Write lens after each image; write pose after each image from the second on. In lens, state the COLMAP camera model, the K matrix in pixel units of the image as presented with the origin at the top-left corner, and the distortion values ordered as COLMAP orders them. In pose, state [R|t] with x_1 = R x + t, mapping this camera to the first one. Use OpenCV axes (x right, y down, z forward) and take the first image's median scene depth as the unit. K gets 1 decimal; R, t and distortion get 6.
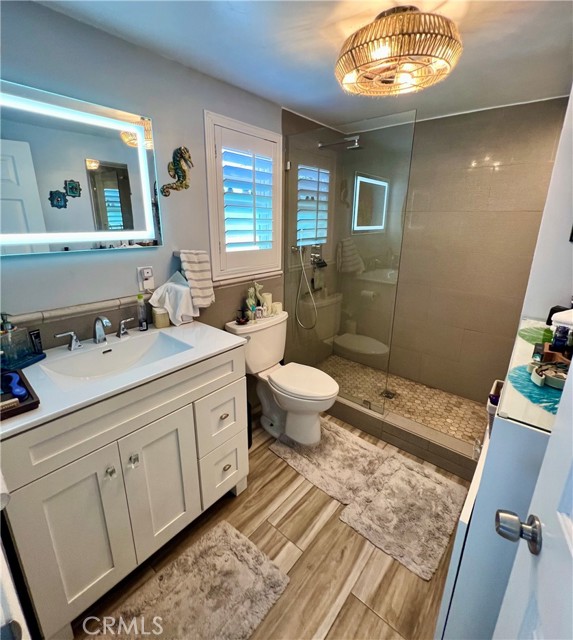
lens RADIAL K [[304.2, 0, 286.5], [0, 304.2, 303.9], [0, 0, 1]] dist [0.000645, -0.000577]
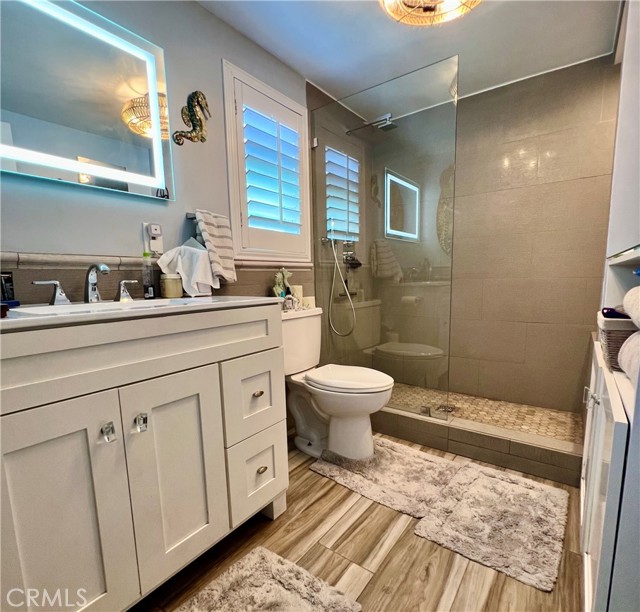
lens RADIAL K [[342.4, 0, 320.0], [0, 342.4, 328.2], [0, 0, 1]] dist [0.000607, 0.000144]
pose [[0.997458, -0.041906, 0.057631, -0.077603], [0.049010, 0.990566, -0.127971, 0.272899], [-0.051725, 0.130470, 0.990102, 0.101195]]
